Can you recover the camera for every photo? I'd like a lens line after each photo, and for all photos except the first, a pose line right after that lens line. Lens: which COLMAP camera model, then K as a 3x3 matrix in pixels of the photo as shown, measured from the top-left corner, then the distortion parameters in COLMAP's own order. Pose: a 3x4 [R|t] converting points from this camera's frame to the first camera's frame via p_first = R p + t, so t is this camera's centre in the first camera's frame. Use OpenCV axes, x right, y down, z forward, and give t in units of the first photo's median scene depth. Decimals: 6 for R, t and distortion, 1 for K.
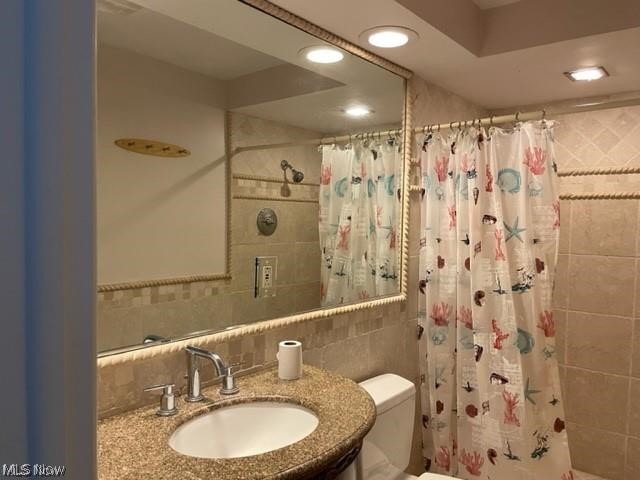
lens RADIAL K [[491.6, 0, 325.2], [0, 491.6, 237.9], [0, 0, 1]] dist [0.054589, -0.051497]
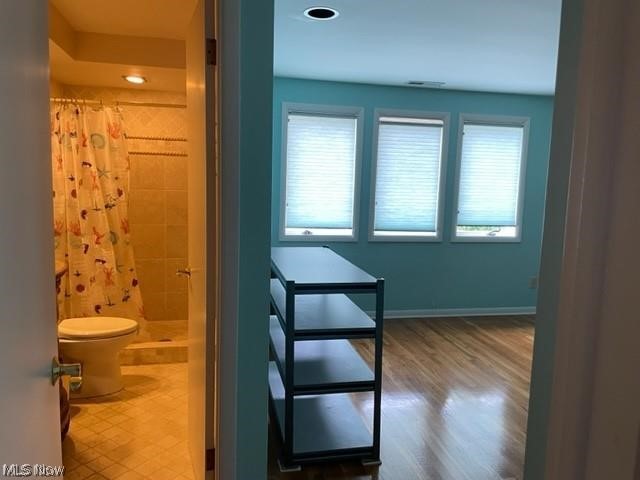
lens RADIAL K [[491.6, 0, 324.6], [0, 491.6, 237.9], [0, 0, 1]] dist [0.054589, -0.051497]
pose [[0.614932, -0.091747, 0.783225, -0.481577], [0.017137, 0.994529, 0.103045, 0.046437], [-0.788394, -0.049944, 0.613140, -0.608445]]
